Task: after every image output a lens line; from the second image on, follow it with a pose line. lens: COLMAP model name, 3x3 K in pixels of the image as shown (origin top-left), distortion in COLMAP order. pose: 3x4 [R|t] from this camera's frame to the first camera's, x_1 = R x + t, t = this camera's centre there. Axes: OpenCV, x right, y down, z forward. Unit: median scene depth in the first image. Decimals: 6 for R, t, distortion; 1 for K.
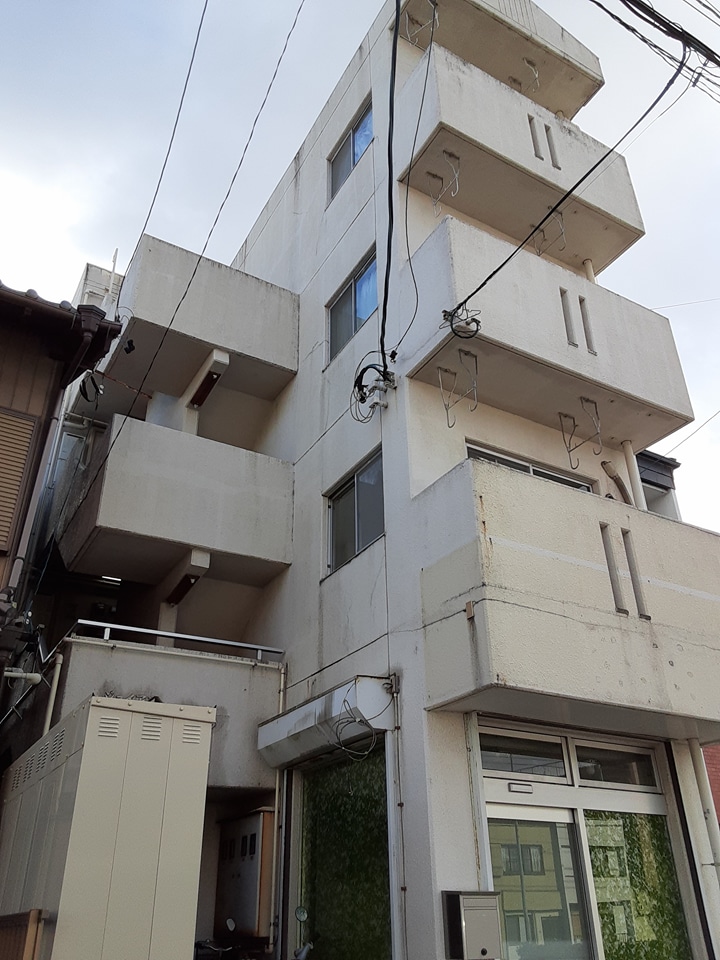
lens RADIAL K [[777.0, 0, 378.5], [0, 777.0, 481.7], [0, 0, 1]] dist [0.013541, -0.000080]
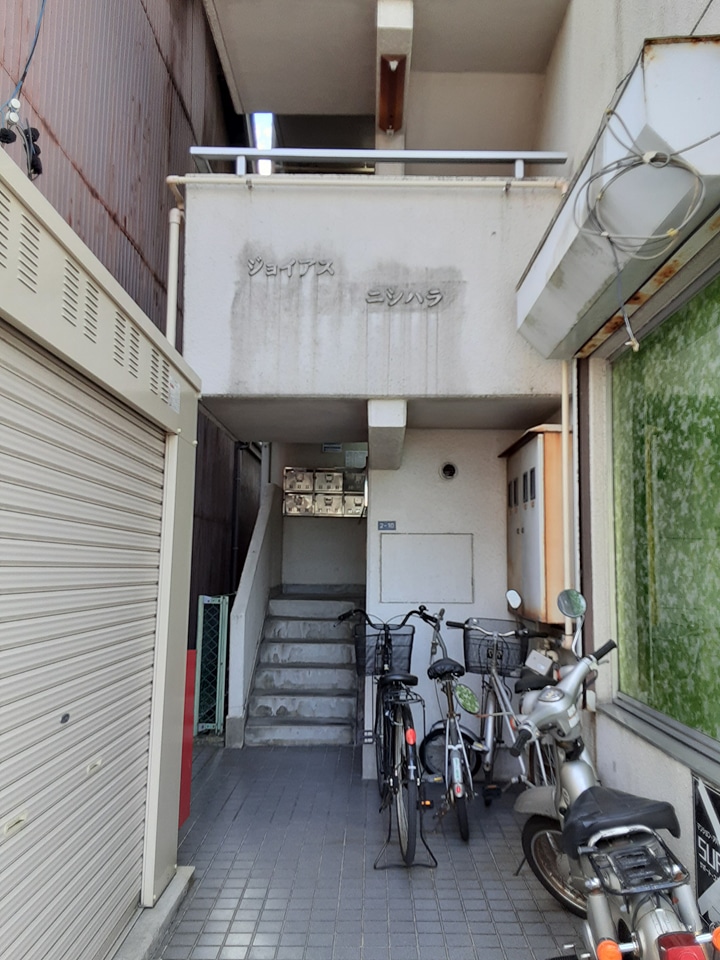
lens RADIAL K [[777.0, 0, 378.5], [0, 777.0, 481.7], [0, 0, 1]] dist [0.013541, -0.000080]
pose [[0.866671, -0.025970, -0.498203, 0.031136], [0.222027, 0.914370, 0.338573, 0.240032], [0.446749, -0.404046, 0.798224, 0.483452]]
